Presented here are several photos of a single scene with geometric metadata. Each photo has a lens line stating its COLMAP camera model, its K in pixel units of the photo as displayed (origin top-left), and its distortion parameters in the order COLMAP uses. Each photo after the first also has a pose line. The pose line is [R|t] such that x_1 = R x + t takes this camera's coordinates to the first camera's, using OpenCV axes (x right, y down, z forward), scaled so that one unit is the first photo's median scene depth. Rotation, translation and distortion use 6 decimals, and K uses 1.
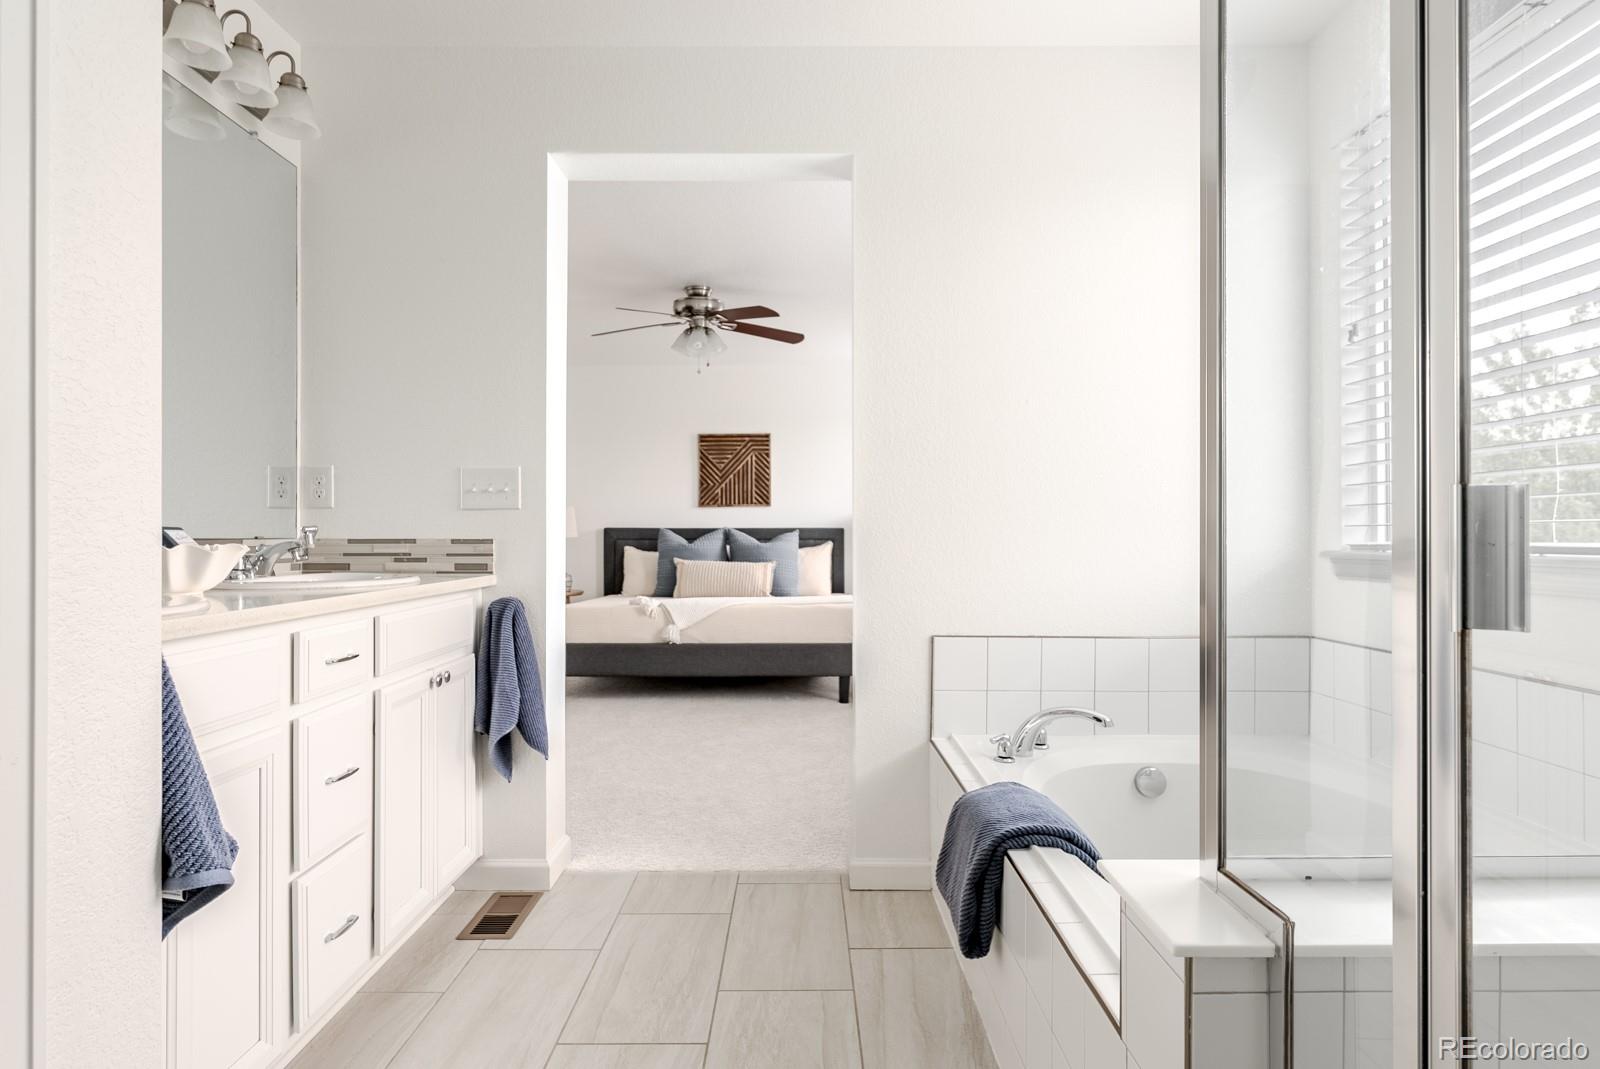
lens RADIAL K [[861.3, 0, 800.0], [0, 861.3, 534.5], [0, 0, 1]] dist [-0.000710, -0.000012]
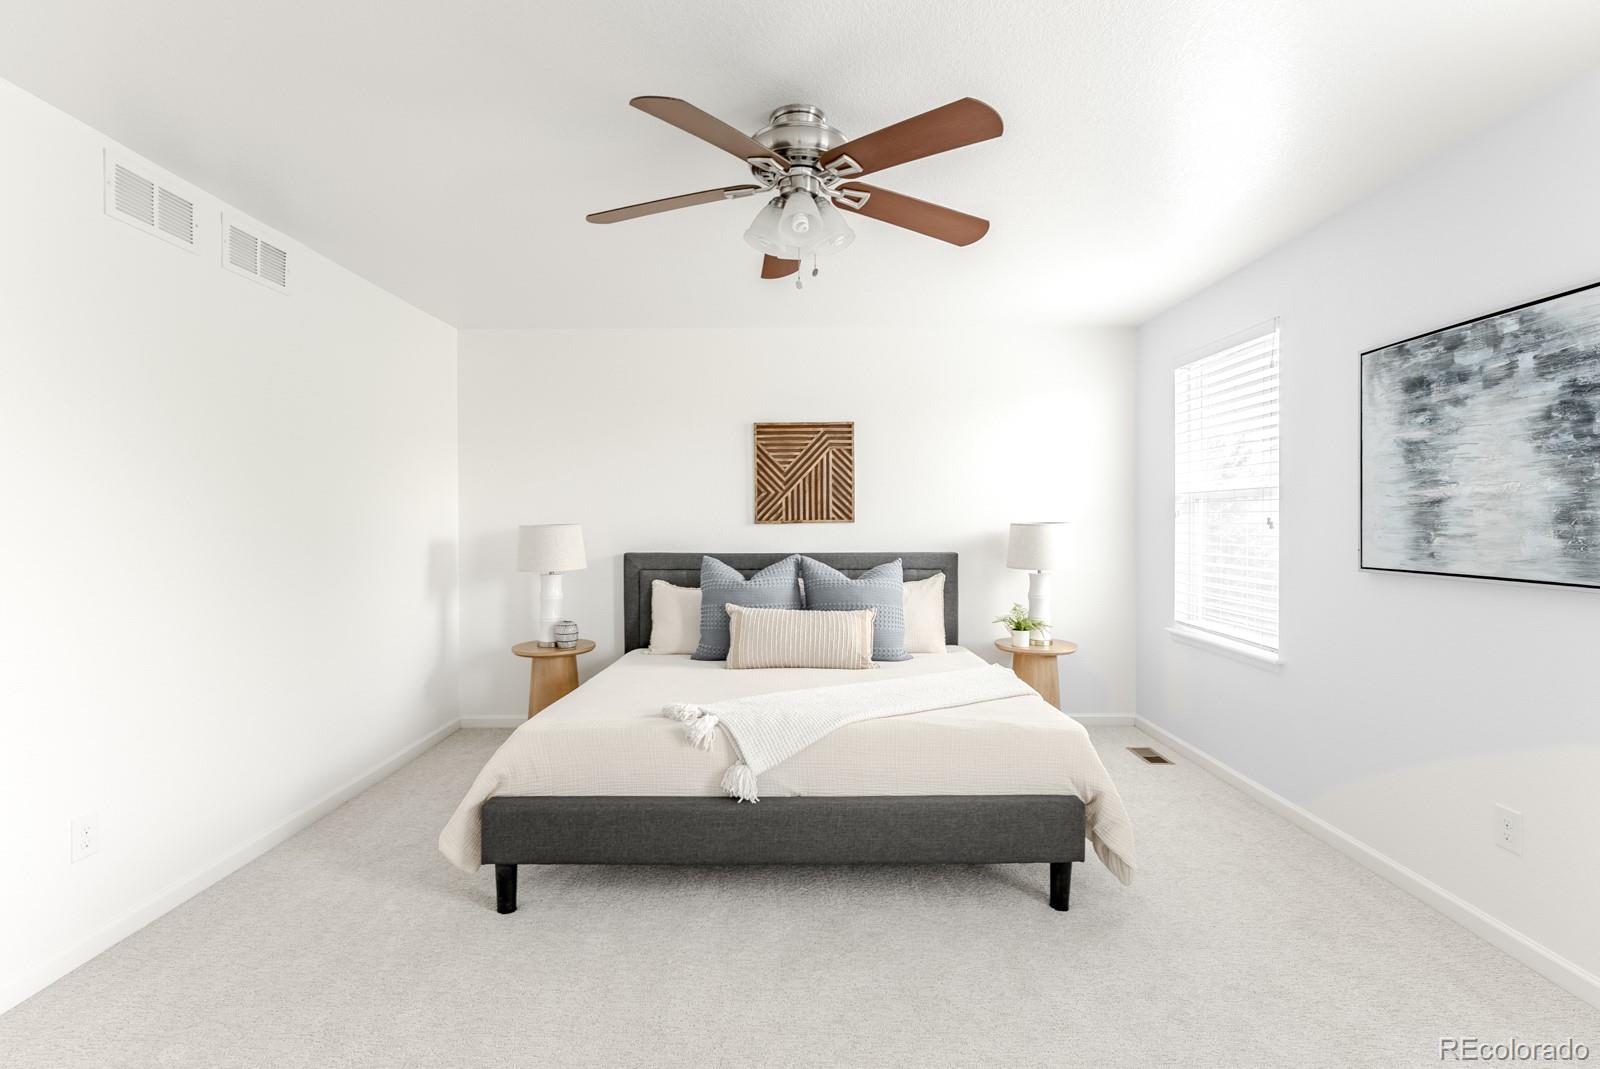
lens RADIAL K [[735.3, 0, 800.0], [0, 735.3, 534.5], [0, 0, 1]] dist [-0.000737, -0.000174]
pose [[0.999989, -0.002683, -0.003820, -0.079268], [0.002752, 0.999830, 0.018242, -0.034973], [0.003770, -0.018252, 0.999826, 0.390735]]
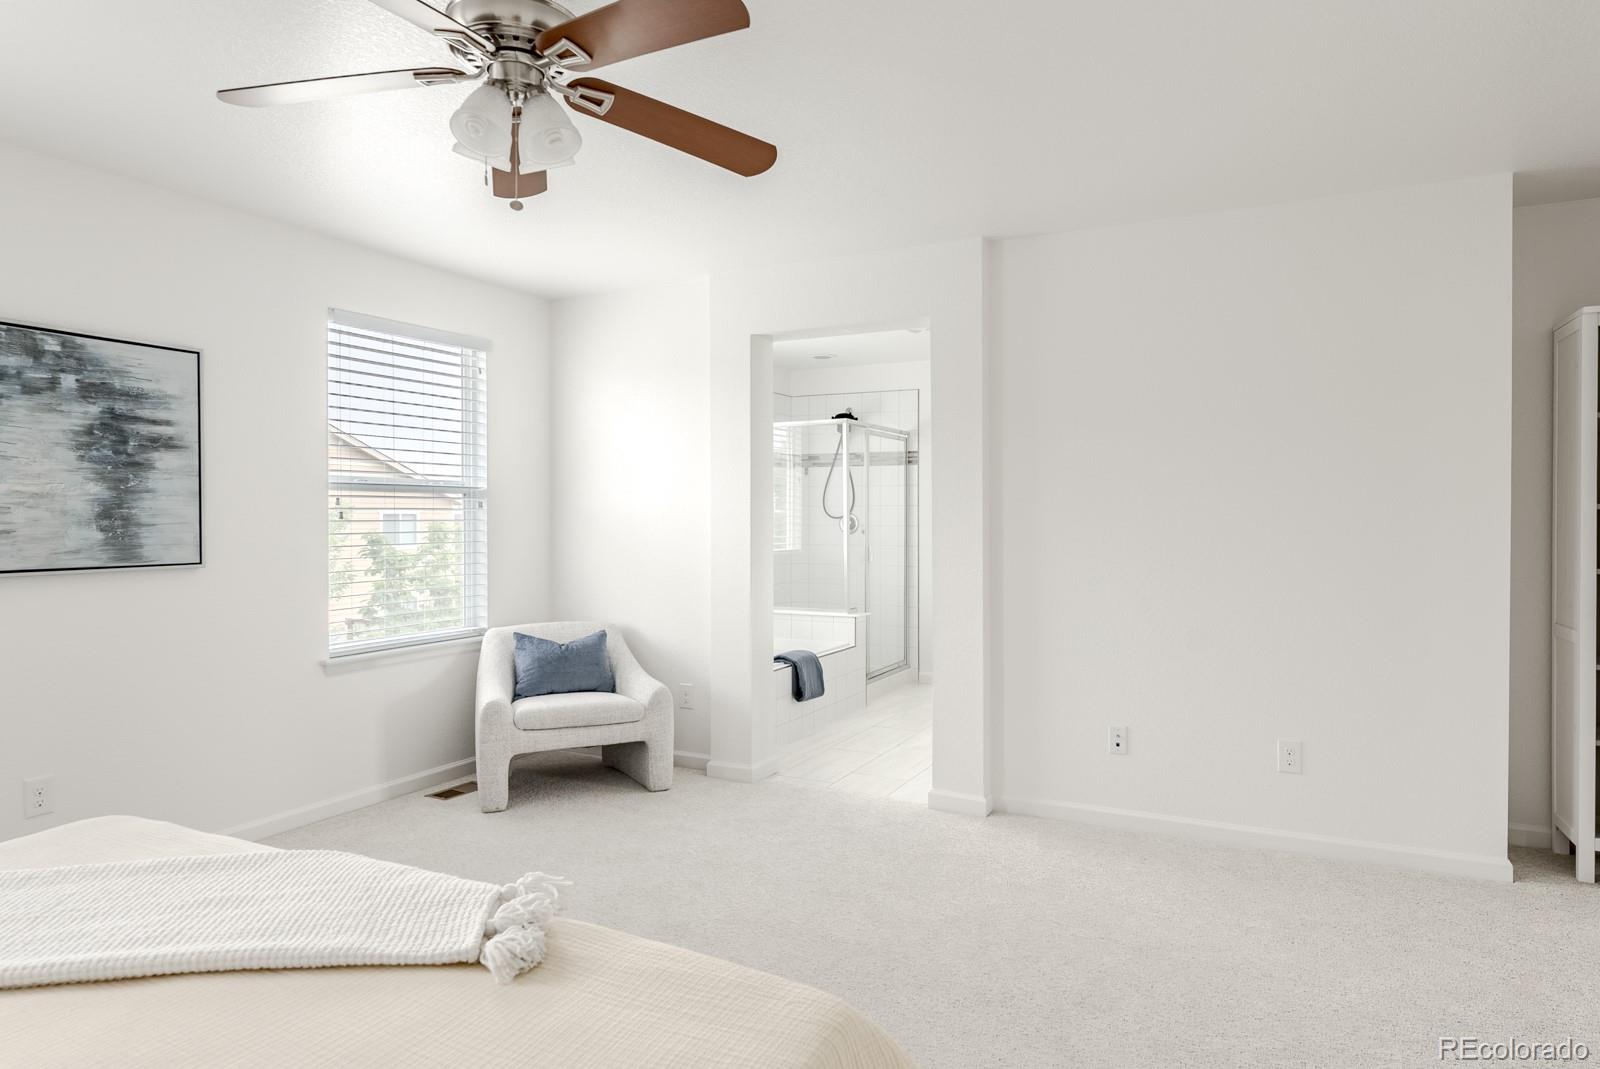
lens RADIAL K [[977.6, 0, 800.0], [0, 977.6, 534.5], [0, 0, 1]] dist [0.000013, -0.000187]
pose [[-0.887393, -0.006558, 0.460967, -0.299819], [0.002514, 0.999815, 0.019064, -0.034245], [-0.461007, 0.018076, -0.887212, 0.923205]]
